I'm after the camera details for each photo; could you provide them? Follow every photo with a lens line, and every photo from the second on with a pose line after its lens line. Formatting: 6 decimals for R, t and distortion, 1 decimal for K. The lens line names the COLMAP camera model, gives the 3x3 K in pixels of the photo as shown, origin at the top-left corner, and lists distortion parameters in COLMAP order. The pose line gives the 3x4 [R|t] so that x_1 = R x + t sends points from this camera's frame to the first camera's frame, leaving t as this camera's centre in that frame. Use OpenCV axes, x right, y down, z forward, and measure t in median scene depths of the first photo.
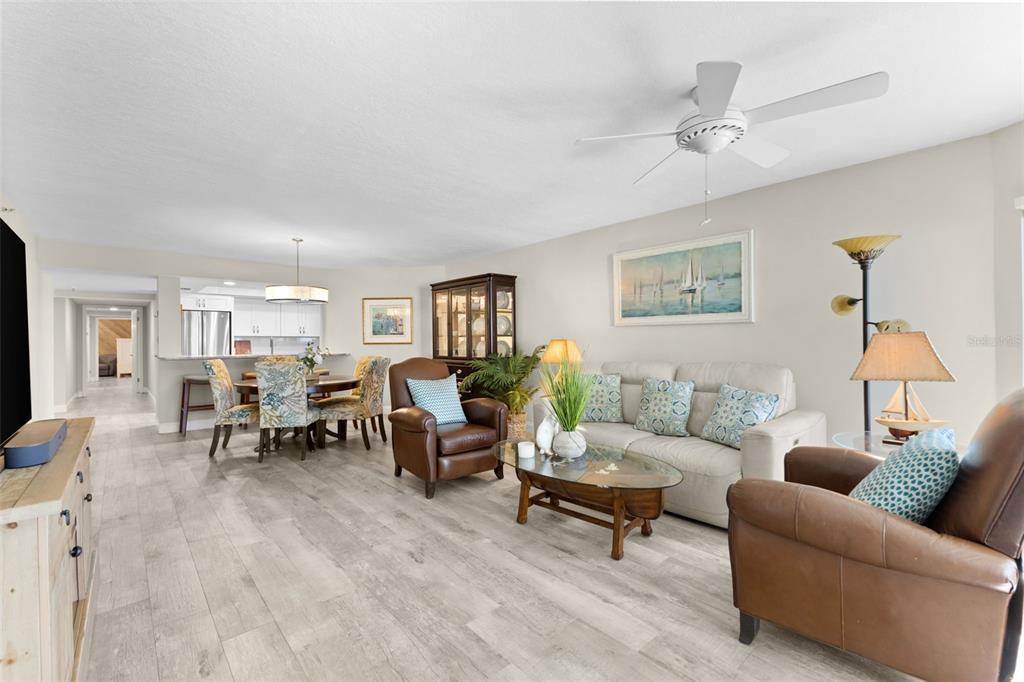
lens RADIAL K [[441.1, 0, 516.9], [0, 441.1, 340.0], [0, 0, 1]] dist [0.014103, -0.000990]
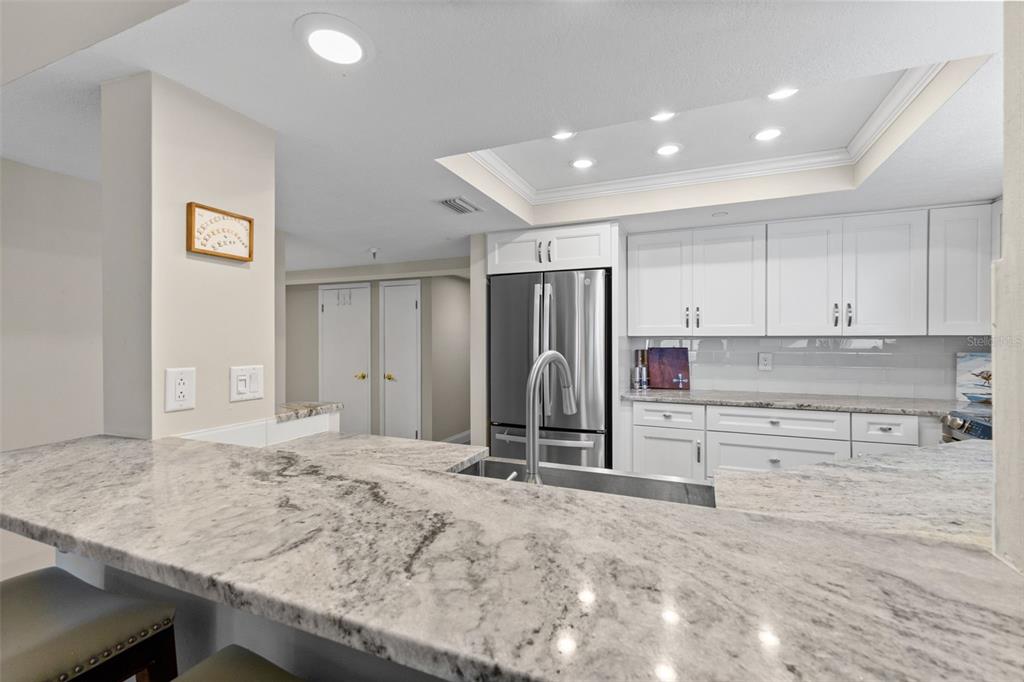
lens RADIAL K [[446.1, 0, 516.7], [0, 446.1, 339.4], [0, 0, 1]] dist [0.010853, -0.000367]
pose [[0.430066, 0.000602, -0.902797, -0.640042], [0.001654, 0.999998, 0.001455, -0.013933], [0.902796, -0.002119, 0.430063, 1.404668]]
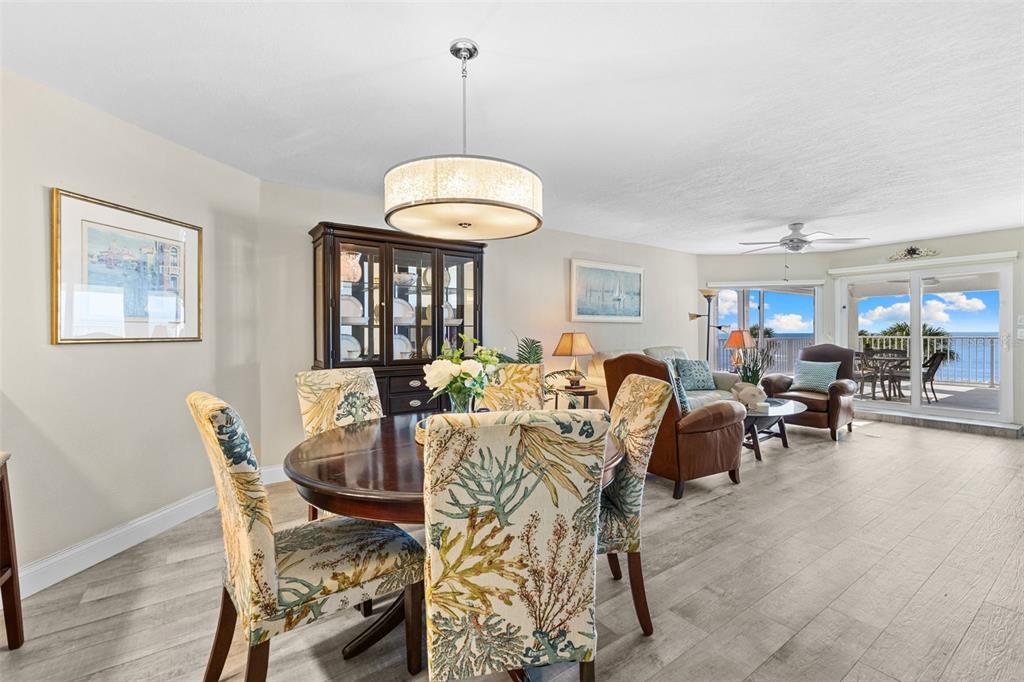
lens RADIAL K [[440.9, 0, 517.6], [0, 440.9, 334.8], [0, 0, 1]] dist [0.019281, -0.006739]
pose [[0.108158, 0.002977, 0.994129, -0.951045], [0.002910, 0.999990, -0.003311, 0.007408], [-0.994129, 0.003251, 0.108149, 1.028403]]
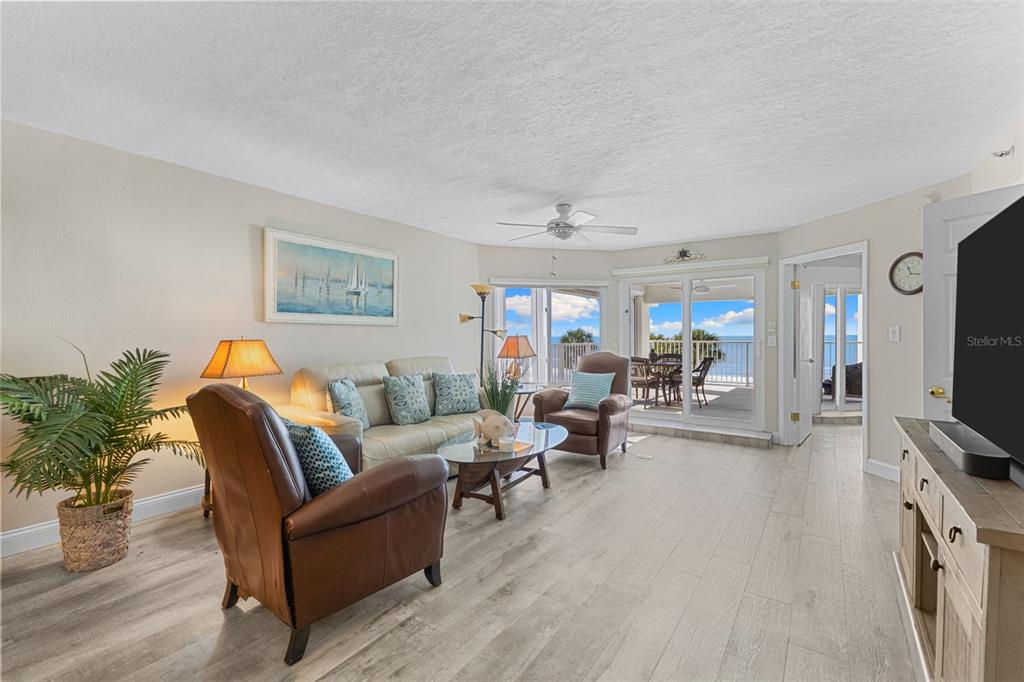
lens RADIAL K [[438.5, 0, 515.1], [0, 438.5, 339.7], [0, 0, 1]] dist [0.013656, 0.000189]
pose [[-0.221055, -0.002783, 0.975257, -0.625795], [0.002102, 0.999992, 0.003330, -0.002372], [-0.975259, 0.002787, -0.221047, 0.755929]]
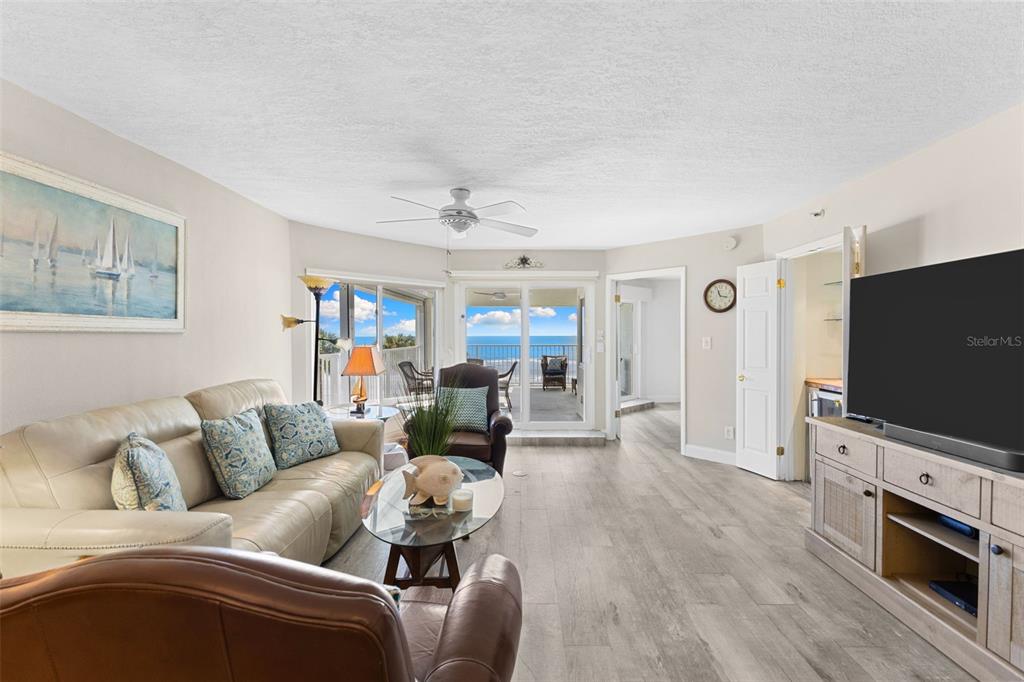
lens RADIAL K [[441.1, 0, 516.9], [0, 441.1, 340.0], [0, 0, 1]] dist [0.014103, -0.000990]
pose [[-0.736242, -0.000878, 0.676718, -0.359679], [0.004422, 0.999972, 0.006109, -0.023470], [-0.676704, 0.007490, -0.736217, 0.940881]]
